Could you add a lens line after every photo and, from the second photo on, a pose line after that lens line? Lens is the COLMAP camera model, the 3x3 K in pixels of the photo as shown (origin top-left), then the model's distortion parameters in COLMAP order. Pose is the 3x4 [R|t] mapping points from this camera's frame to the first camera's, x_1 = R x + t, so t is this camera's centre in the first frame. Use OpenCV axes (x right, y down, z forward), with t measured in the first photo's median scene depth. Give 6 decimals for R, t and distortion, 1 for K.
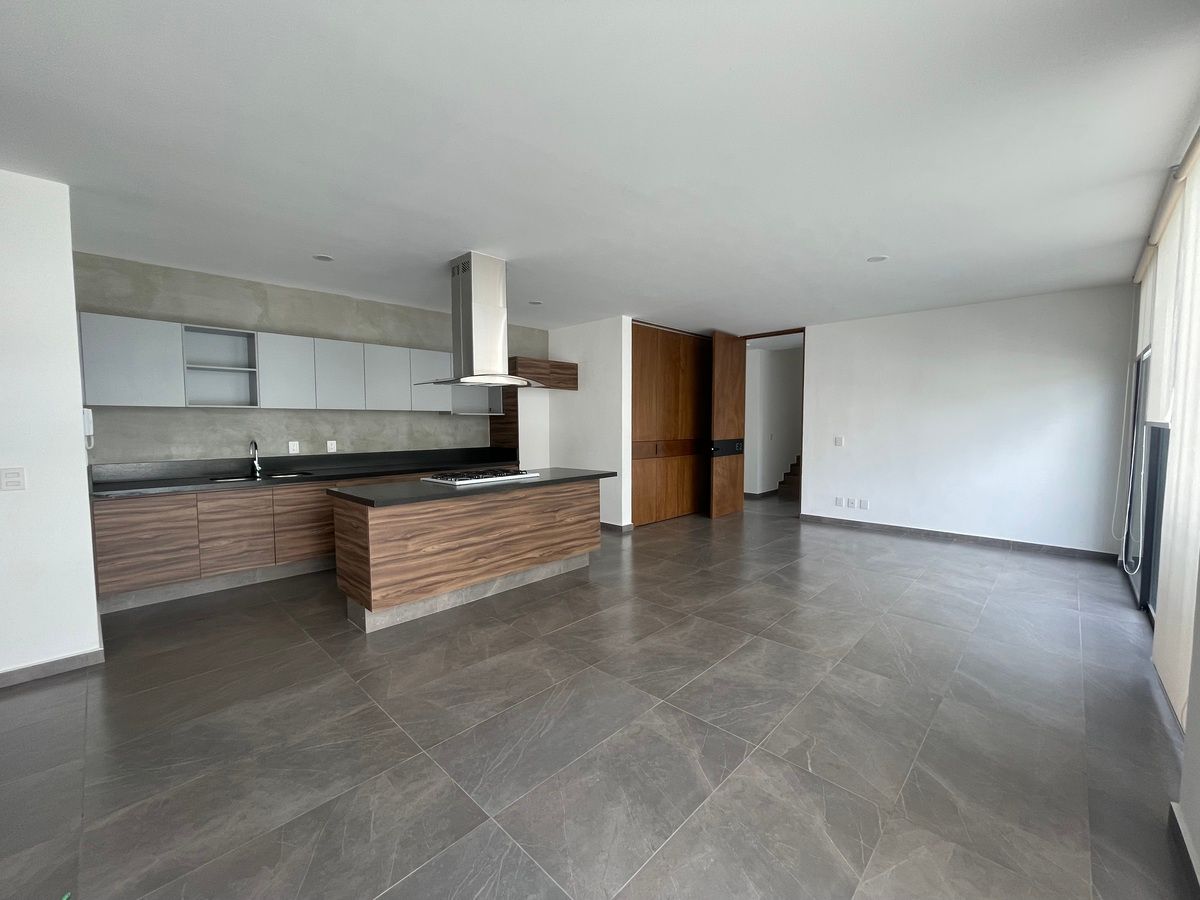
lens RADIAL K [[486.9, 0, 595.2], [0, 486.9, 454.0], [0, 0, 1]] dist [0.000638, 0.000651]
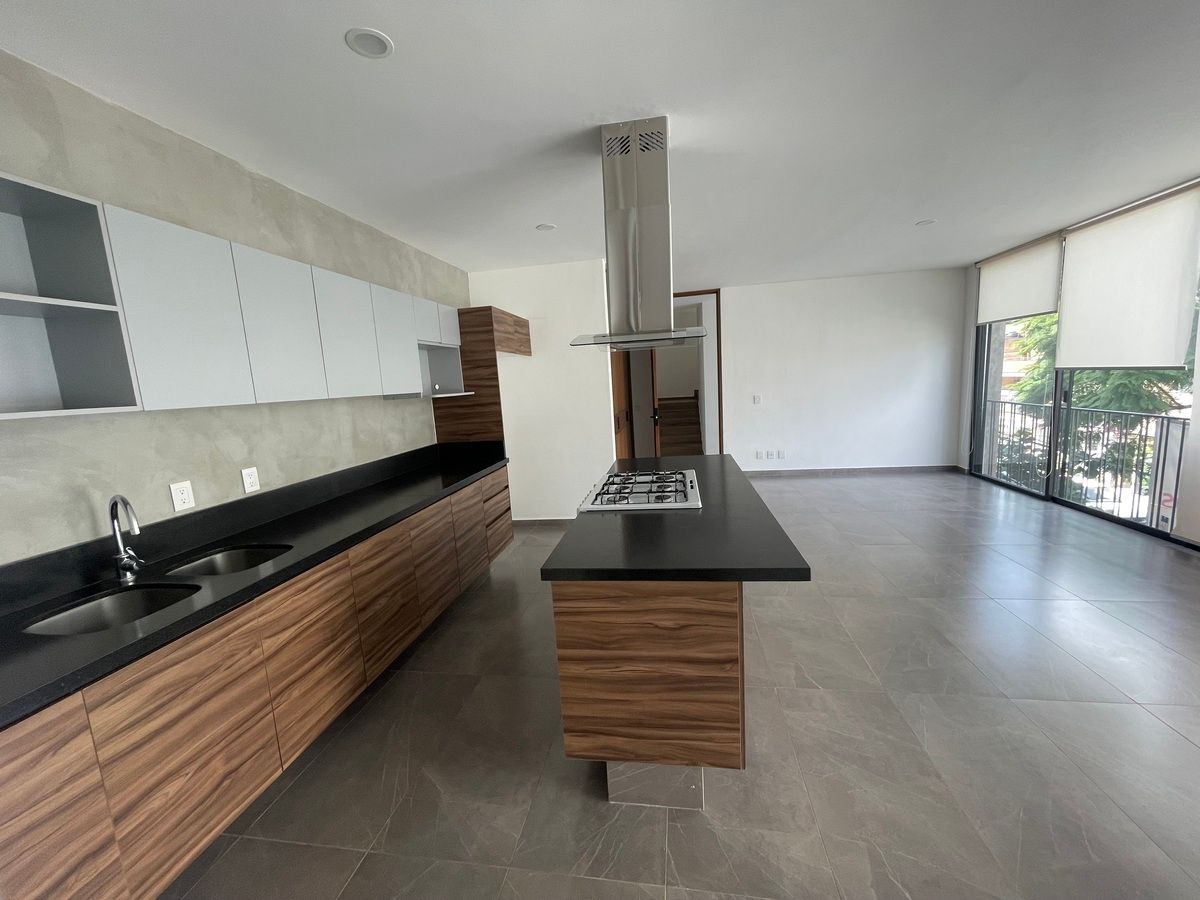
lens RADIAL K [[486.9, 0, 598.4], [0, 486.9, 451.3], [0, 0, 1]] dist [0.000638, 0.000651]
pose [[0.819667, -0.128970, 0.558133, -0.524691], [0.095656, 0.991462, 0.088622, -0.053319], [-0.564797, -0.019252, 0.825005, 0.409221]]
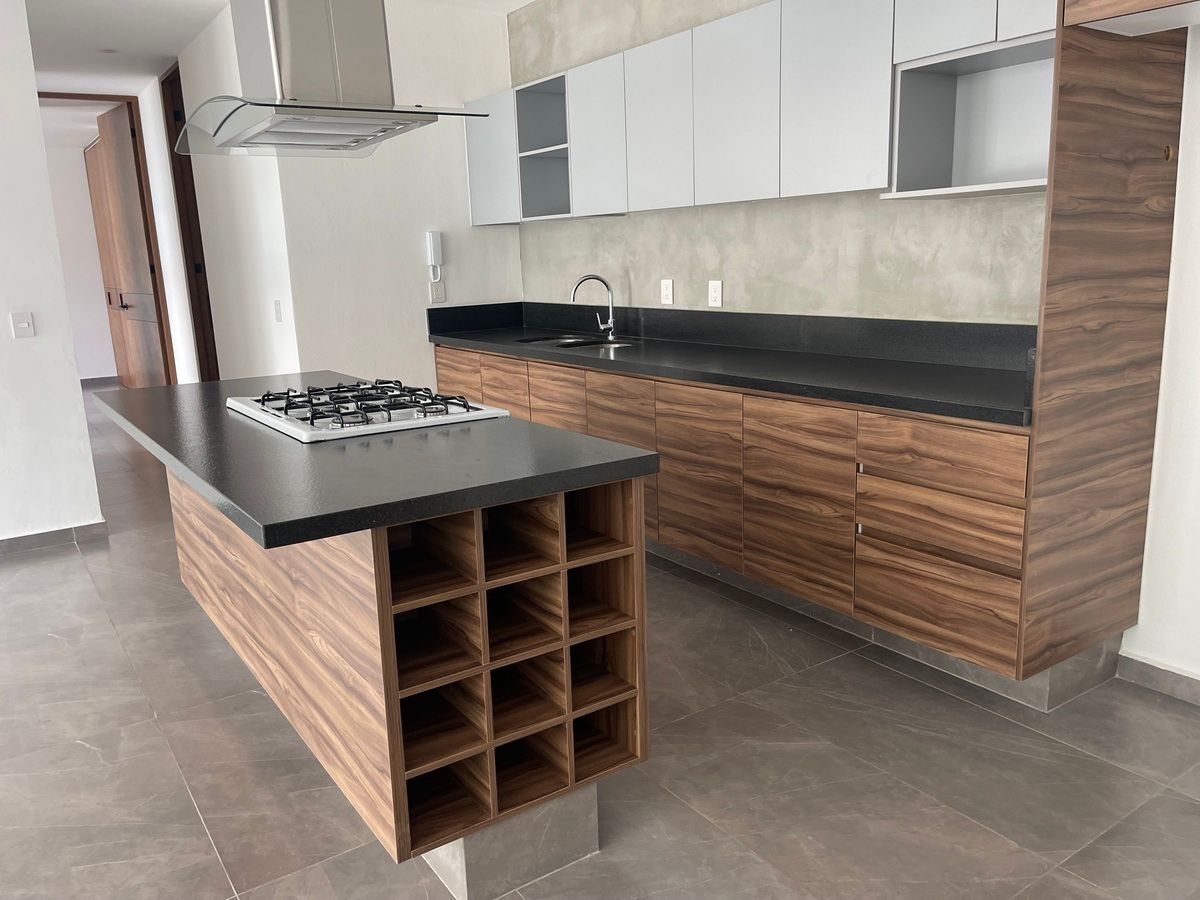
lens RADIAL K [[917.4, 0, 602.7], [0, 917.4, 452.4], [0, 0, 1]] dist [0.045857, -0.042500]
pose [[-0.200902, 0.220296, -0.954520, 0.309928], [-0.025750, 0.972862, 0.229949, -0.064734], [0.979273, 0.070776, -0.189777, 1.069954]]
